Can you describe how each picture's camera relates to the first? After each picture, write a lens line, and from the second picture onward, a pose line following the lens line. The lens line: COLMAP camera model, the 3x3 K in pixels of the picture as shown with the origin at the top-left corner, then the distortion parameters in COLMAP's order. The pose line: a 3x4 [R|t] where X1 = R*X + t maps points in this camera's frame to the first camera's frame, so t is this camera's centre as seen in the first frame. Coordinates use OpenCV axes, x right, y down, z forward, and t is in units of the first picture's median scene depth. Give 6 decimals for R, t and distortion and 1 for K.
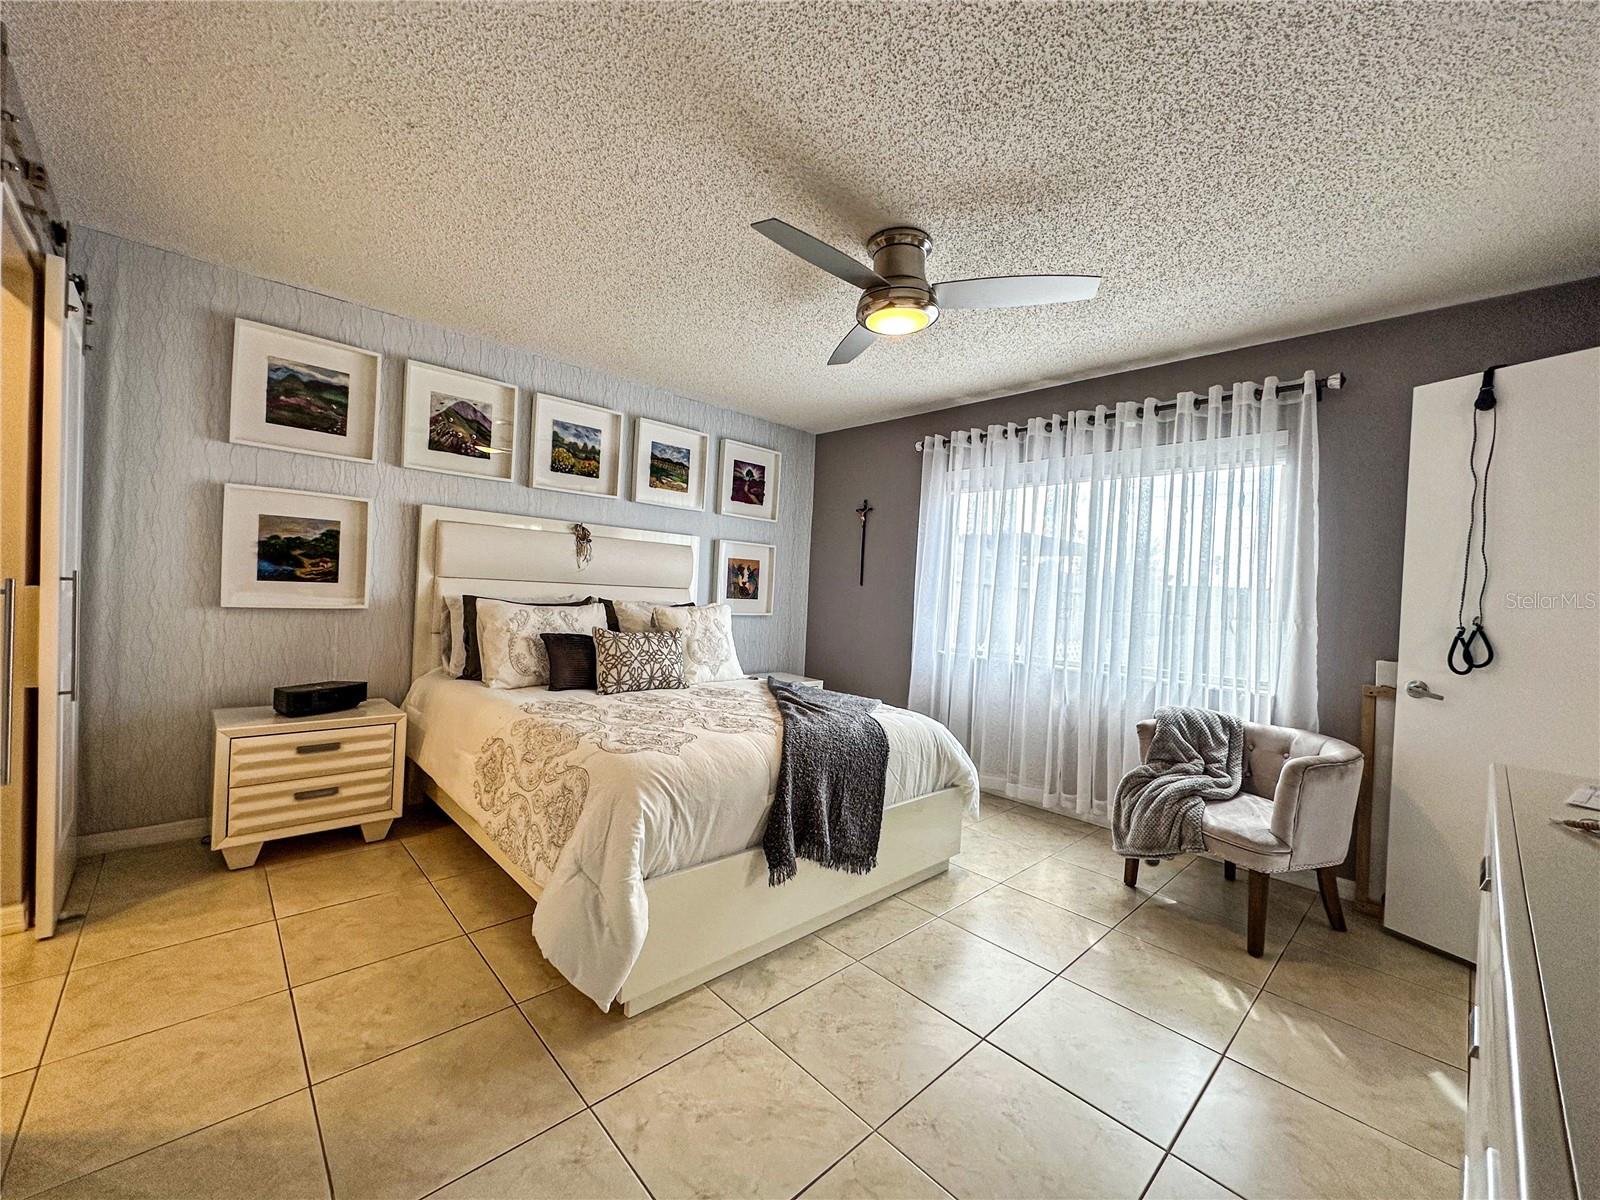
lens RADIAL K [[637.0, 0, 813.7], [0, 637.0, 594.4], [0, 0, 1]] dist [-0.003653, -0.000584]
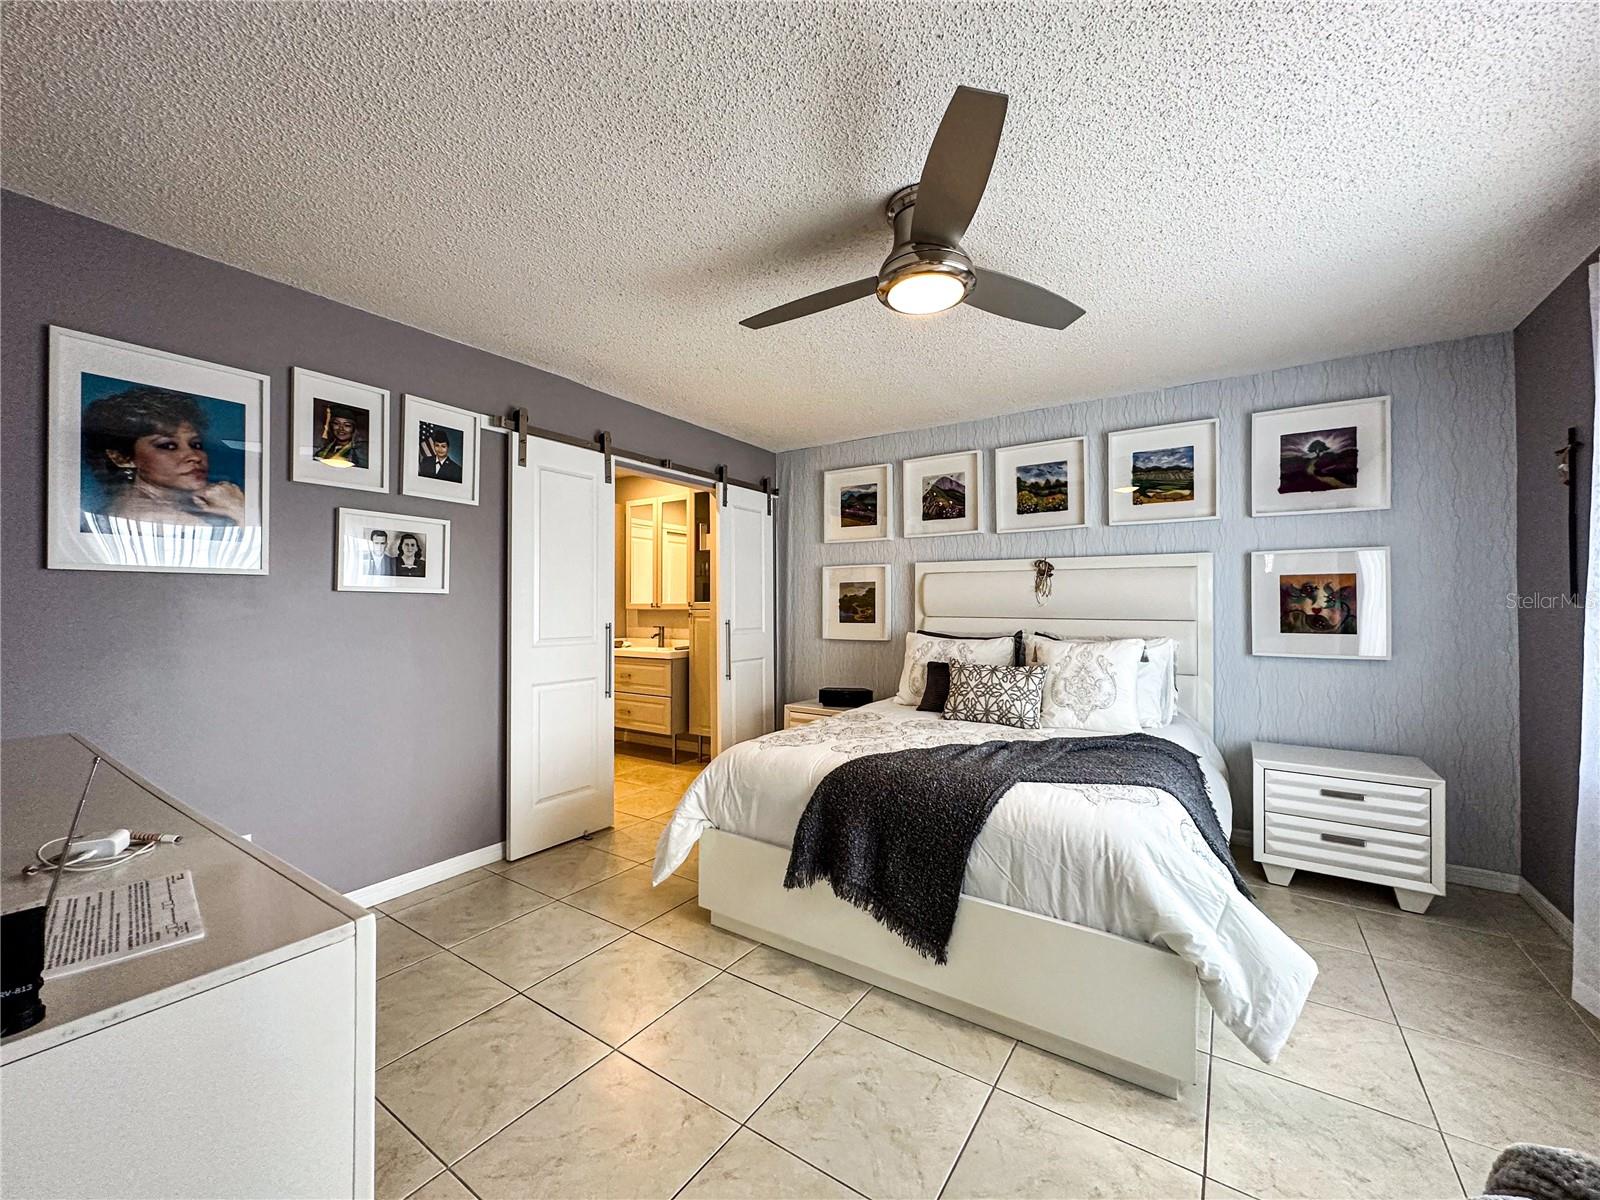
lens RADIAL K [[637.0, 0, 813.0], [0, 637.0, 607.3], [0, 0, 1]] dist [-0.003653, -0.000584]
pose [[0.214871, -0.044470, -0.975629, 0.635433], [0.004326, 0.998996, -0.044582, 0.011081], [0.976633, 0.005359, 0.214848, 0.489099]]
